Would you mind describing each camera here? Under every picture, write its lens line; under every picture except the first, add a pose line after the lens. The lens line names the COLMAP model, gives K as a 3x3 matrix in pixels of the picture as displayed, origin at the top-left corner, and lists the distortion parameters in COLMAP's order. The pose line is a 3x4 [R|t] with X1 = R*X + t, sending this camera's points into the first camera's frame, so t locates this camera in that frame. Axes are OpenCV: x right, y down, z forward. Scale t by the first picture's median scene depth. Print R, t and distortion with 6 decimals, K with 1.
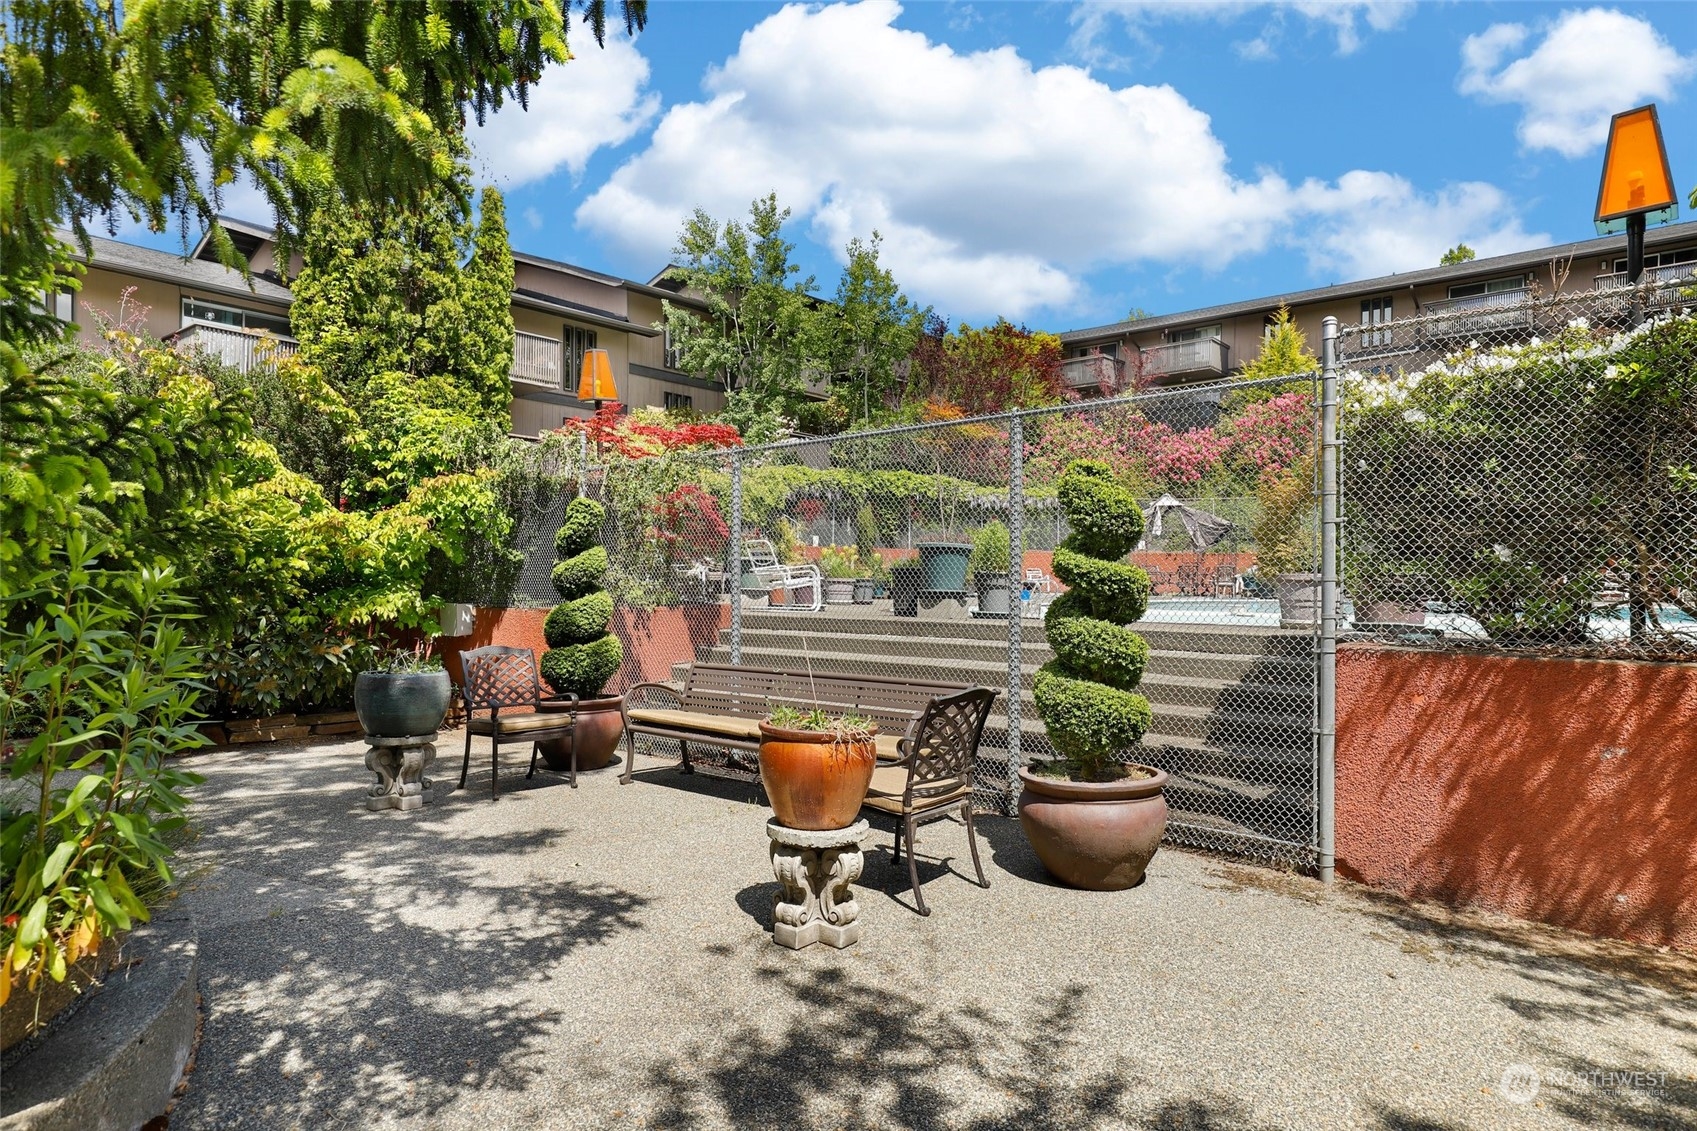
lens RADIAL K [[974.3, 0, 868.3], [0, 974.3, 571.2], [0, 0, 1]] dist [0.007121, 0.001395]
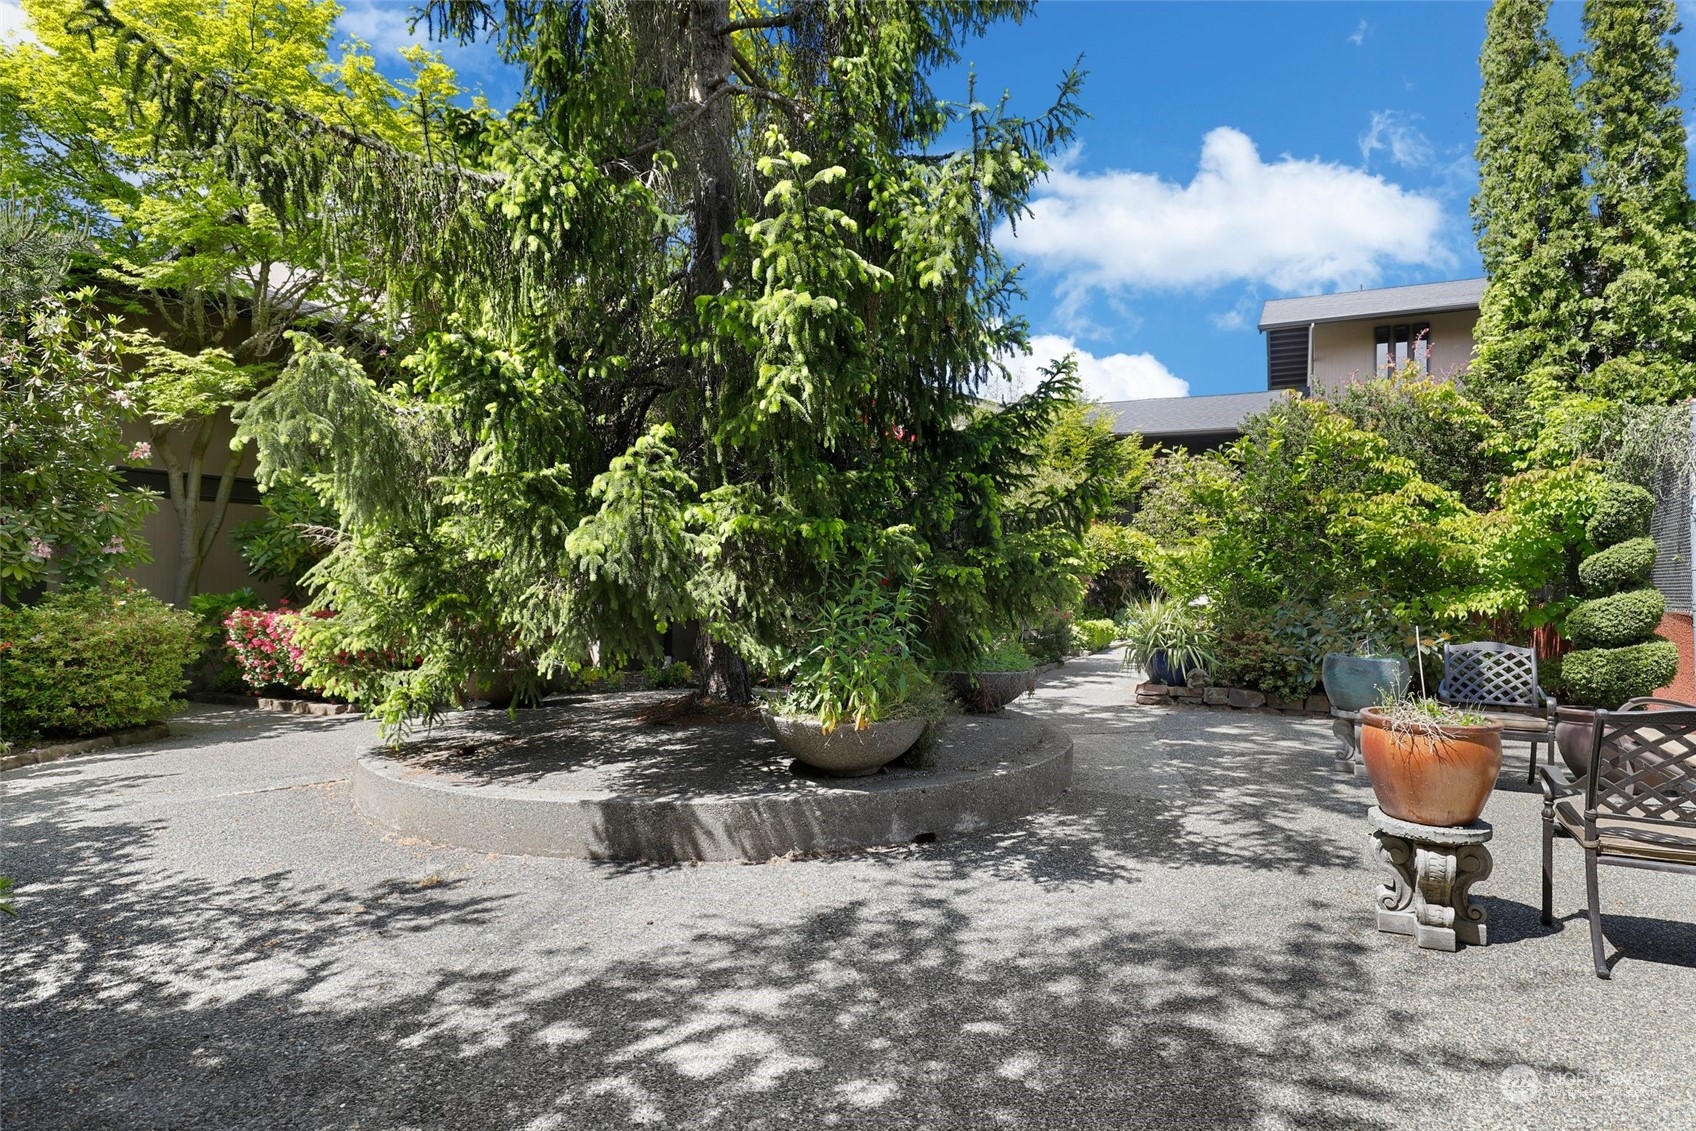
lens RADIAL K [[973.7, 0, 867.8], [0, 973.7, 571.2], [0, 0, 1]] dist [0.007121, 0.001395]
pose [[0.276828, -0.008557, -0.960881, 0.390954], [0.009254, 0.999938, -0.006239, 0.002258], [0.960875, -0.007165, 0.276890, 0.093292]]
